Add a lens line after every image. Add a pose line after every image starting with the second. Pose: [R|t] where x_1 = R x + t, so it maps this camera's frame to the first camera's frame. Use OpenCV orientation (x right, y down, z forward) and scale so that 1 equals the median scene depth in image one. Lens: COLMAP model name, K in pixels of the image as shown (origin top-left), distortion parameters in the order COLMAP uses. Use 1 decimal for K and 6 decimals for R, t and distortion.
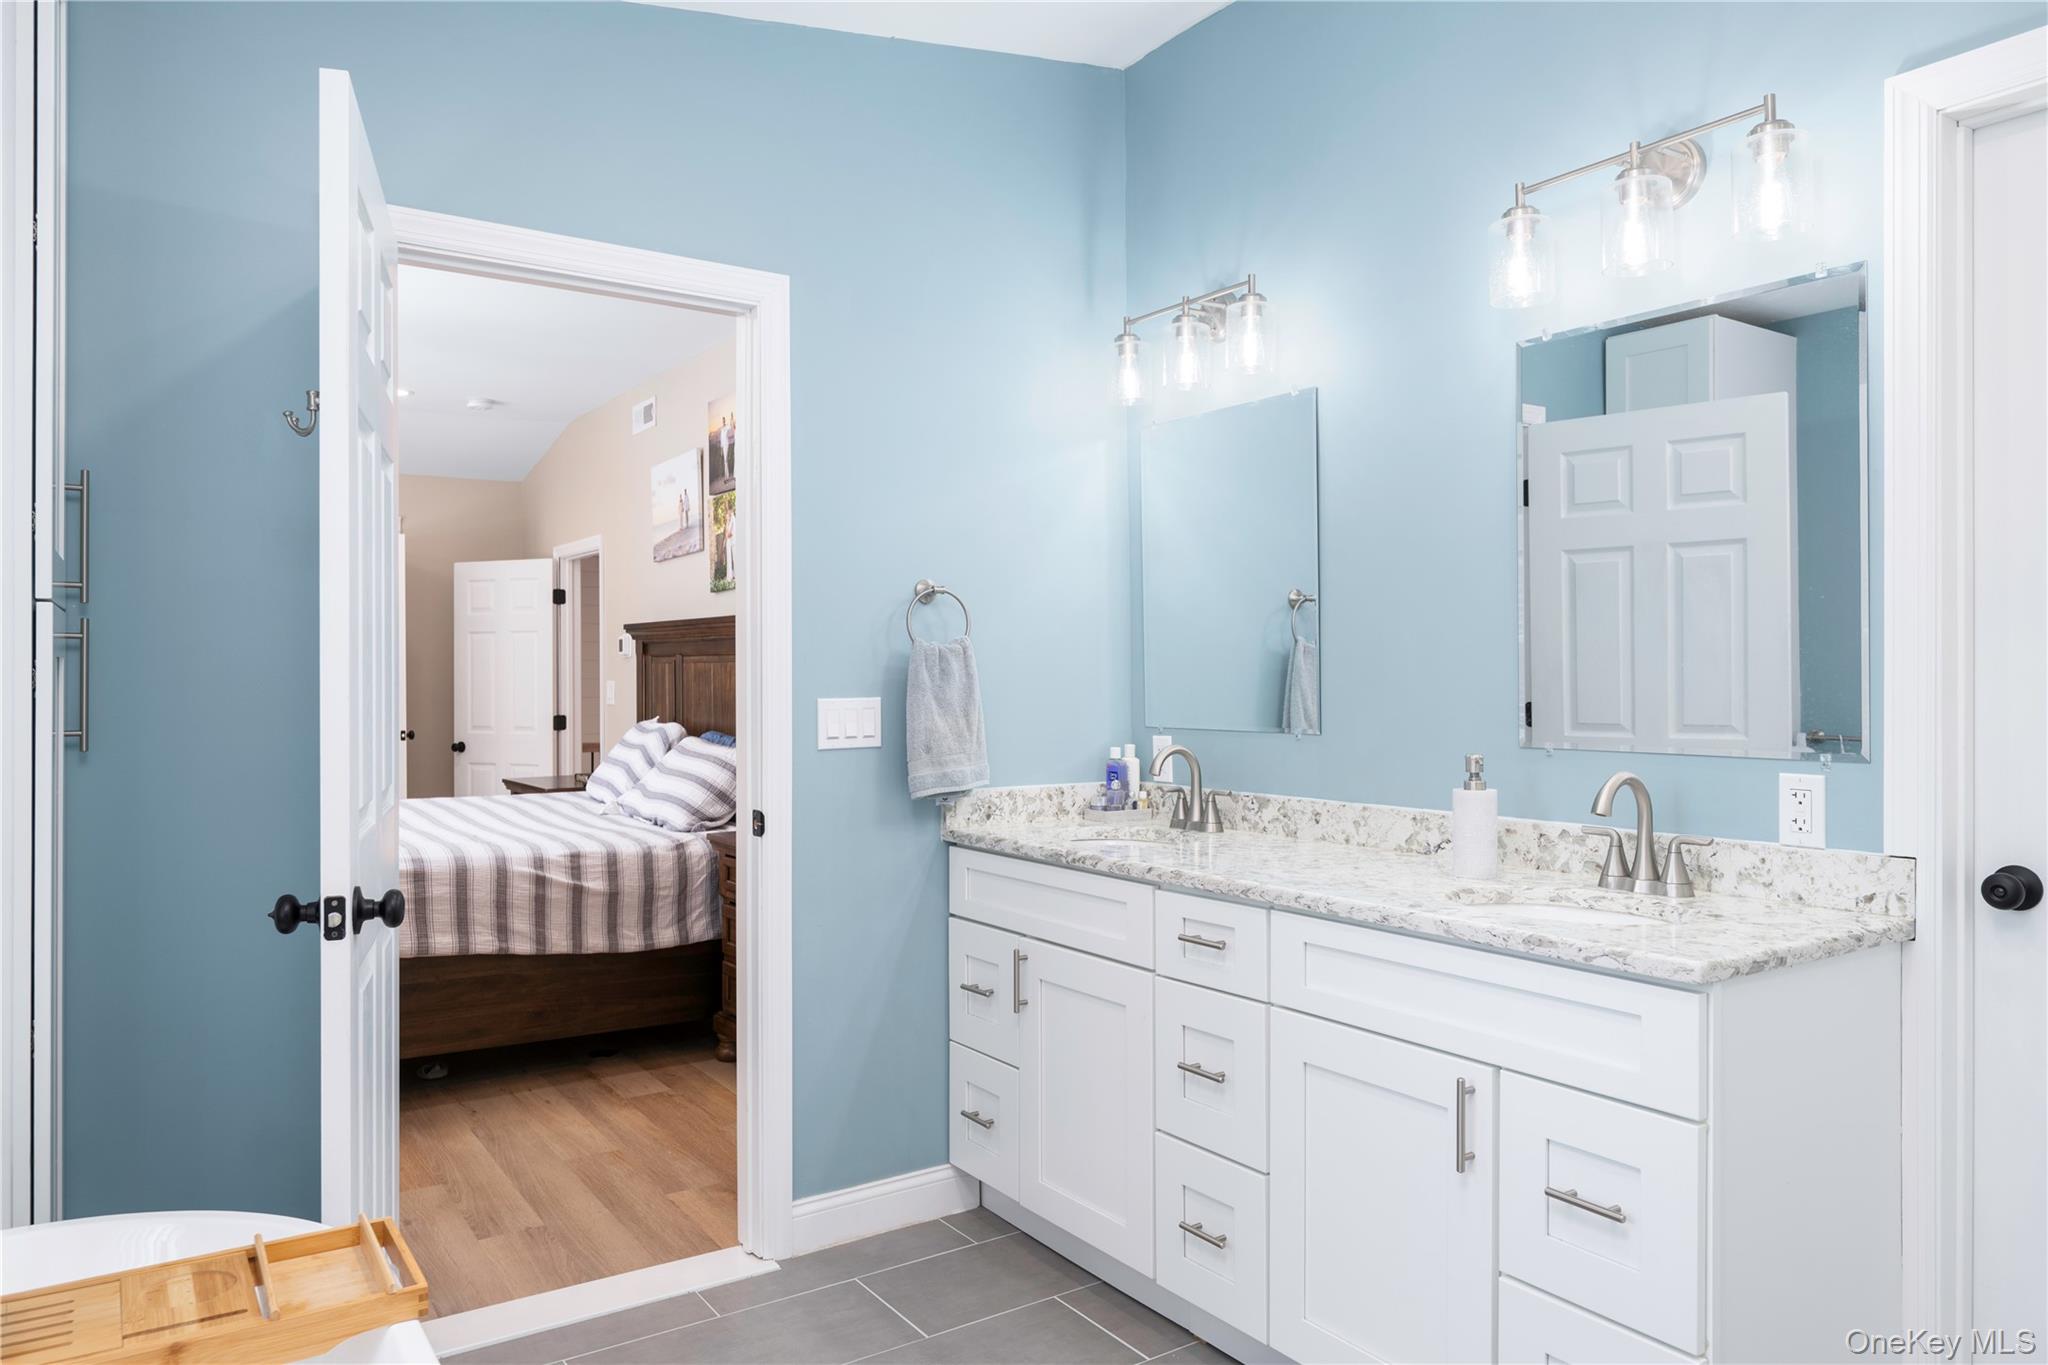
lens RADIAL K [[1372.2, 0, 1036.1], [0, 1372.2, 690.0], [0, 0, 1]] dist [0.002810, 0.000959]
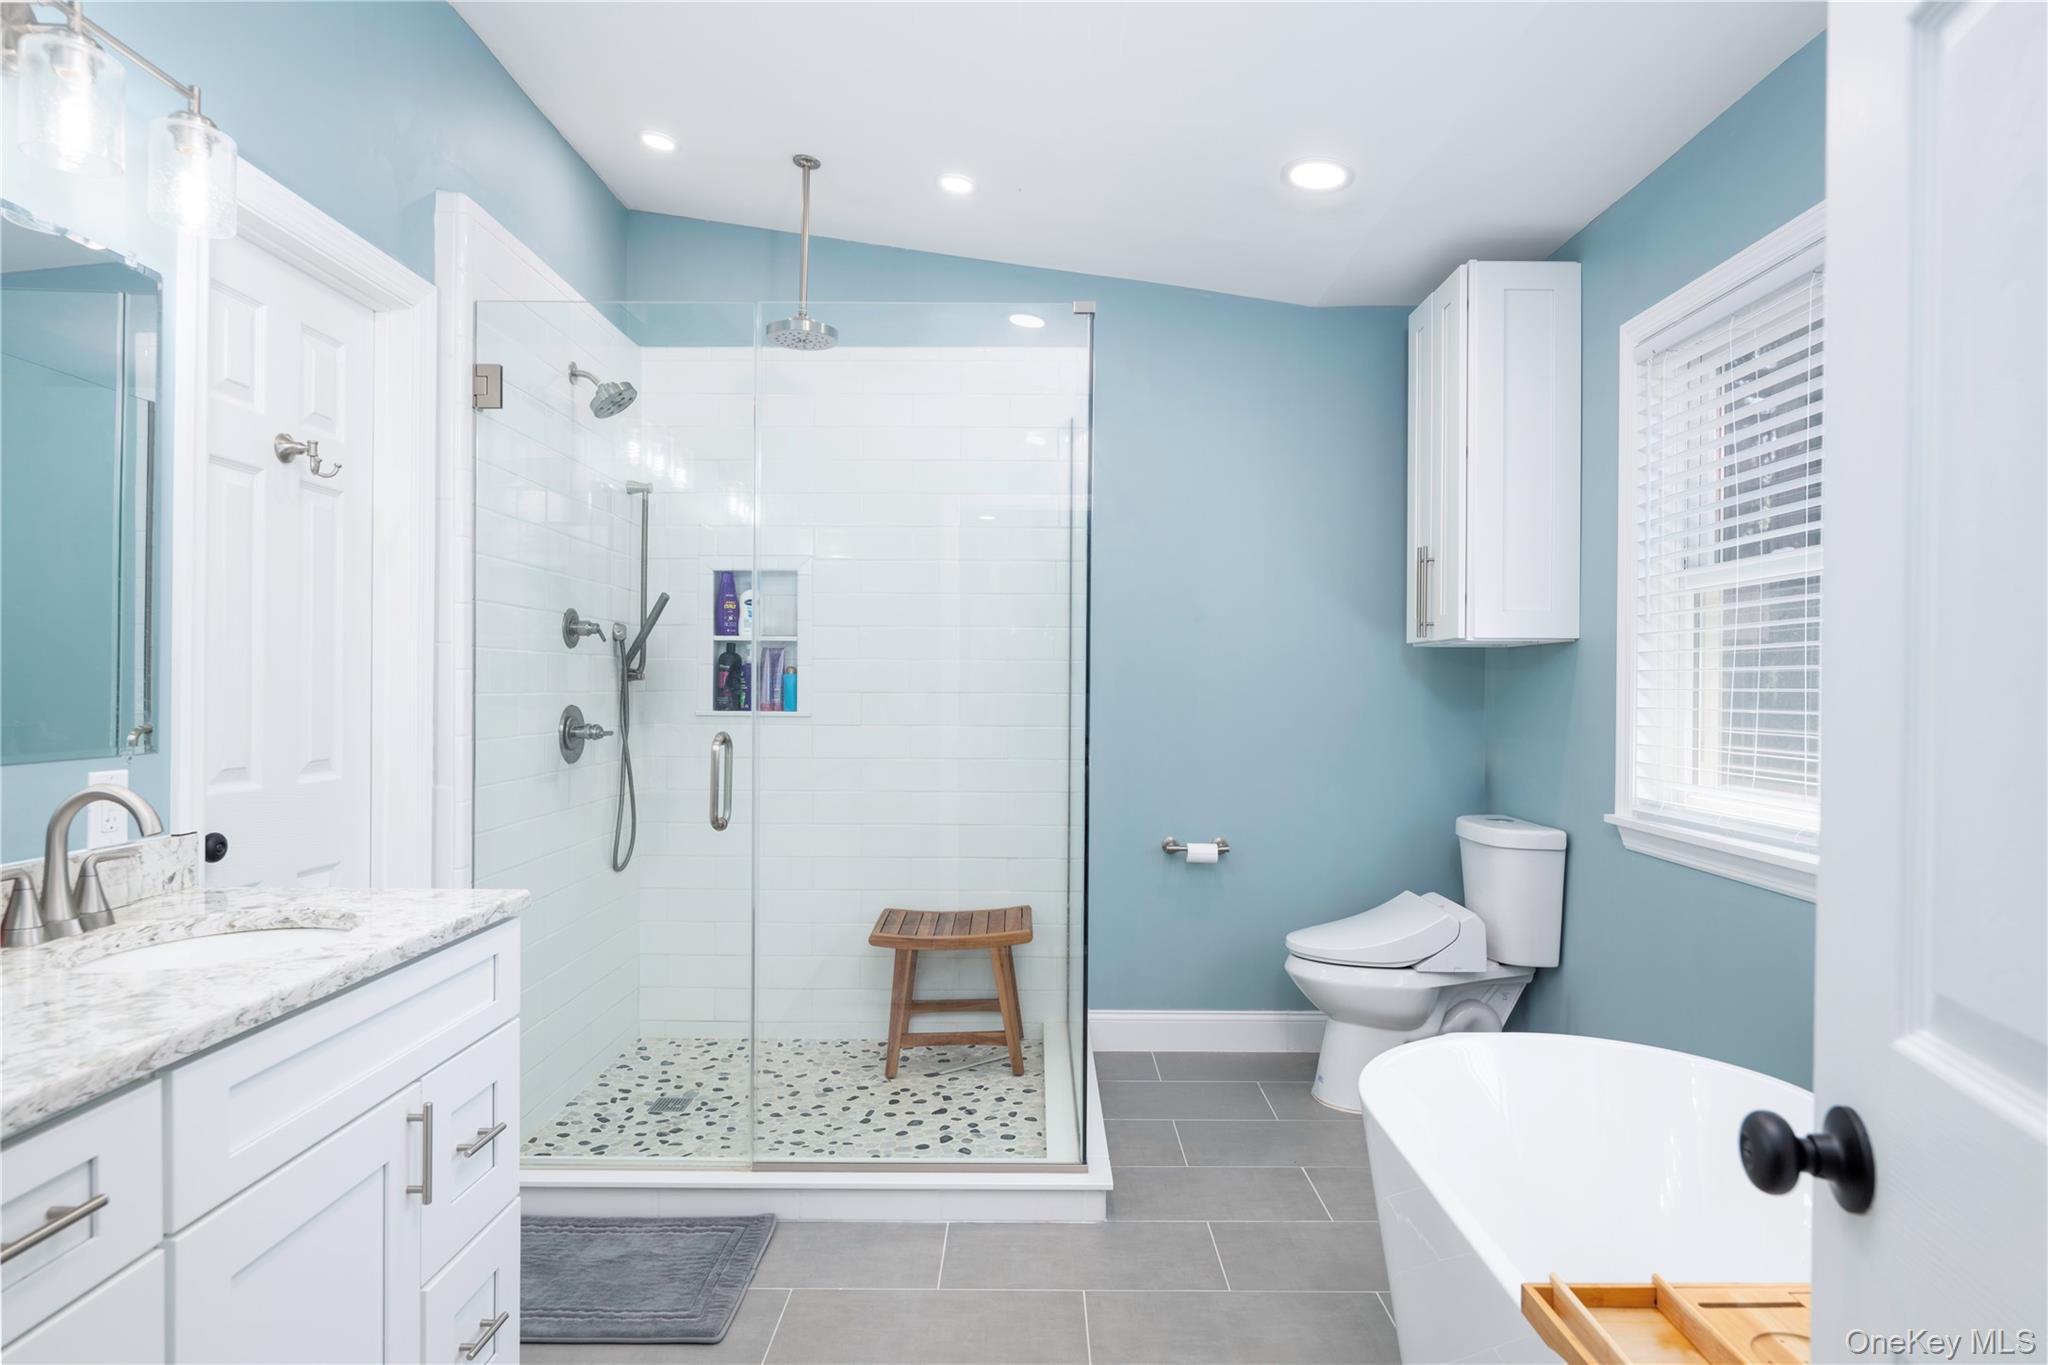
lens RADIAL K [[1117.1, 0, 1024.0], [0, 1117.1, 688.6], [0, 0, 1]] dist [-0.000507, -0.000020]
pose [[-0.825622, -0.002648, 0.564218, -0.425849], [0.001447, 0.999976, 0.006810, -0.001295], [-0.564222, 0.006438, -0.825598, 1.322673]]
